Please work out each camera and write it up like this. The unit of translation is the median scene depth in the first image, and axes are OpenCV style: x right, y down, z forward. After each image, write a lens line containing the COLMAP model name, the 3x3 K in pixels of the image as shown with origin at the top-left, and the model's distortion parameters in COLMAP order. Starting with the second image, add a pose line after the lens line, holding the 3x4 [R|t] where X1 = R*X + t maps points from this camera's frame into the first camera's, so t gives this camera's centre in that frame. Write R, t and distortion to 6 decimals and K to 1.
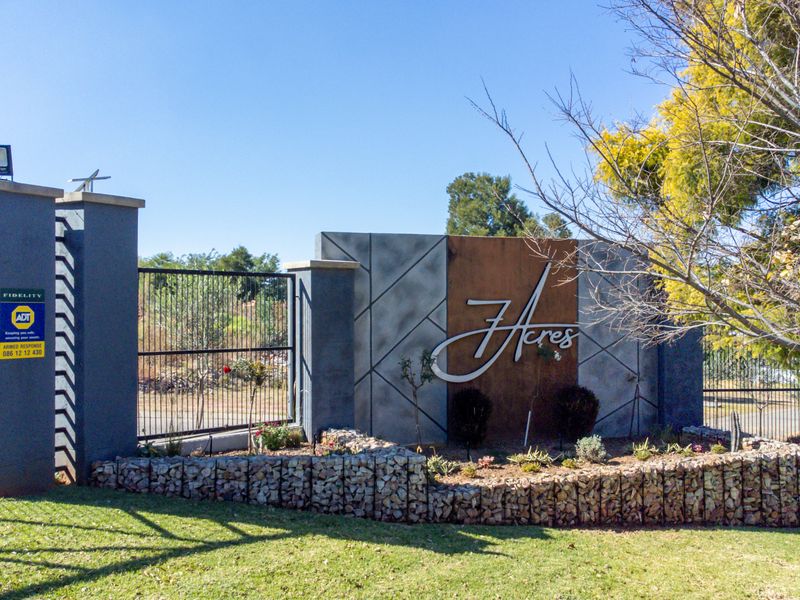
lens RADIAL K [[797.5, 0, 405.1], [0, 797.5, 303.4], [0, 0, 1]] dist [0.047225, -0.002211]
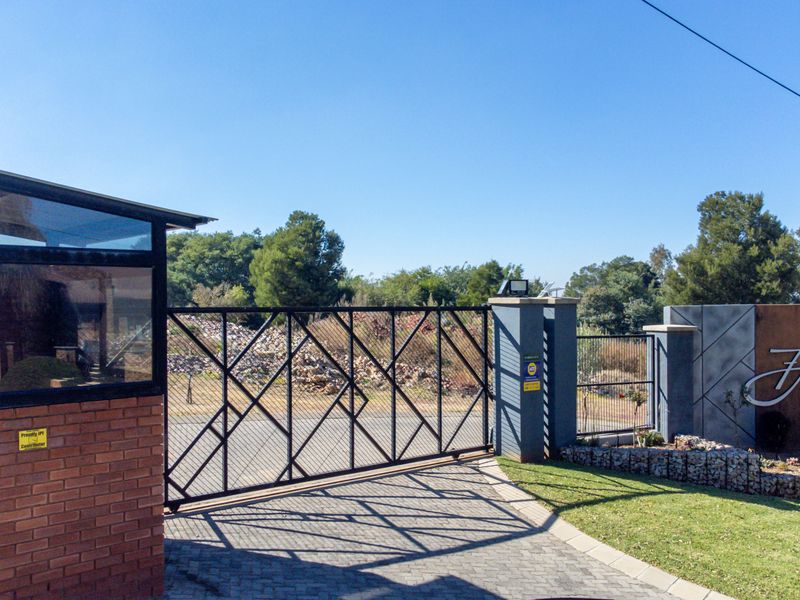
lens RADIAL K [[797.5, 0, 405.1], [0, 797.5, 303.4], [0, 0, 1]] dist [0.047225, -0.002211]
pose [[0.963926, -0.000540, -0.266171, -0.193274], [0.001548, 0.999992, 0.003577, -0.105837], [0.266167, -0.003860, 0.963919, -0.657824]]
